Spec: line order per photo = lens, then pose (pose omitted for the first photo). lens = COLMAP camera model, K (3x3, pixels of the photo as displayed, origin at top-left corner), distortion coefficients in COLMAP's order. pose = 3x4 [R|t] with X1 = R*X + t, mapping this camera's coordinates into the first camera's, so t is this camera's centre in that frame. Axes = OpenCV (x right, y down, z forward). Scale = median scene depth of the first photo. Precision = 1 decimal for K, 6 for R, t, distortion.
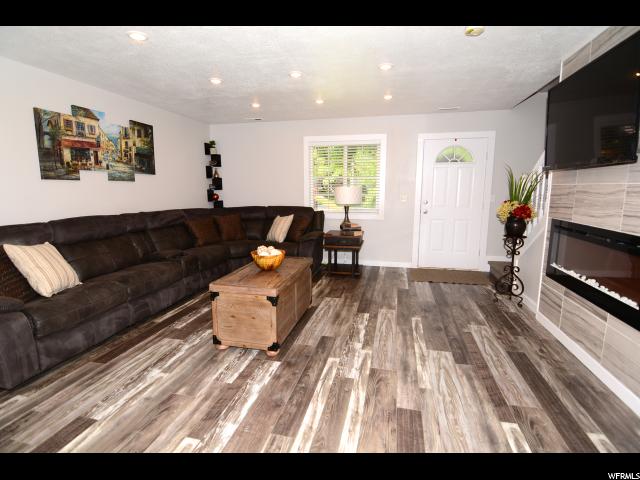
lens RADIAL K [[321.2, 0, 316.6], [0, 321.2, 241.2], [0, 0, 1]] dist [-0.021150, -0.000954]
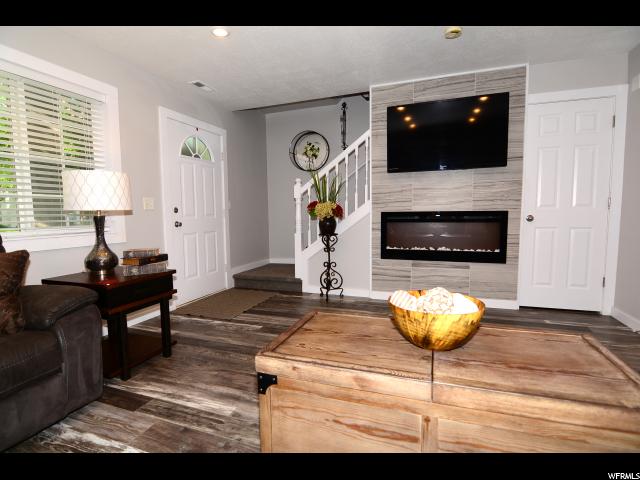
lens RADIAL K [[321.2, 0, 316.6], [0, 321.2, 241.2], [0, 0, 1]] dist [-0.021150, -0.000954]
pose [[0.119899, -0.088672, 0.988818, -0.451190], [0.174387, 0.982398, 0.066951, -0.073594], [-0.977350, 0.164410, 0.133252, 0.927962]]
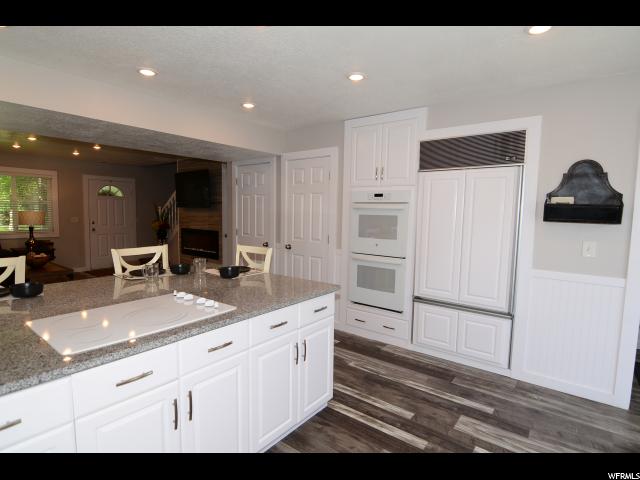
lens RADIAL K [[338.4, 0, 336.5], [0, 338.4, 237.7], [0, 0, 1]] dist [-0.021620, -0.000805]
pose [[0.373294, -0.056424, 0.925996, -0.928105], [0.128488, 0.991673, 0.008629, 0.102557], [-0.918772, 0.115758, 0.377435, -0.790799]]
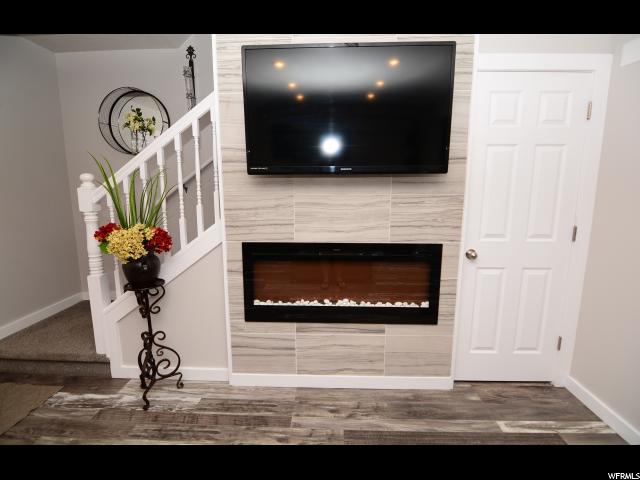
lens RADIAL K [[311.9, 0, 319.0], [0, 311.9, 236.2], [0, 0, 1]] dist [-0.012980, -0.000265]
pose [[-0.205633, -0.150765, 0.966946, 0.040492], [0.159613, 0.969665, 0.185133, -0.155563], [-0.965525, 0.192407, -0.175331, 0.805927]]
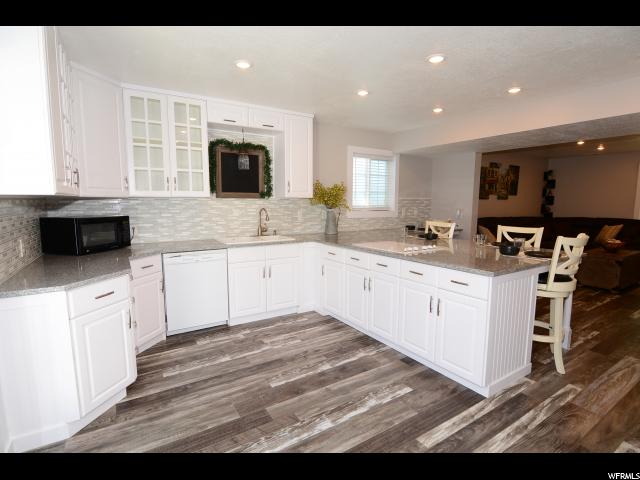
lens RADIAL K [[332.4, 0, 320.0], [0, 332.4, 240.0], [0, 0, 1]] dist [-0.006458, -0.000213]
pose [[0.731514, 0.093874, -0.675334, -0.088618], [-0.122508, 0.992454, 0.005255, 0.181437], [0.670731, 0.078890, 0.737493, -1.229981]]
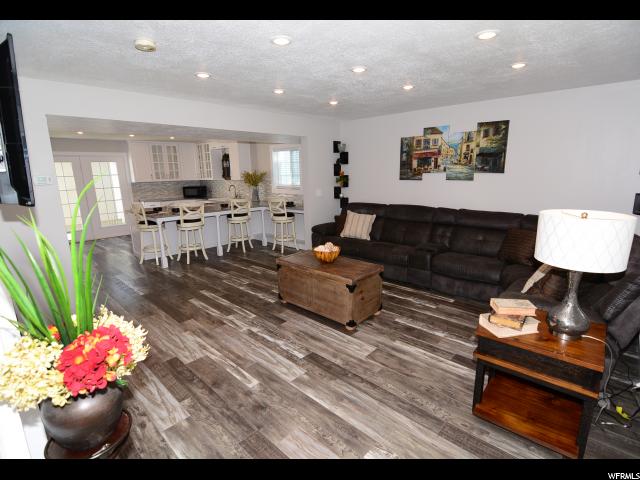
lens RADIAL K [[311.9, 0, 319.0], [0, 311.9, 236.2], [0, 0, 1]] dist [-0.012980, -0.000265]
pose [[-0.488076, 0.187891, -0.852337, 0.739766], [-0.124052, 0.951706, 0.280832, -0.289264], [0.863941, 0.242801, -0.441197, 1.281367]]
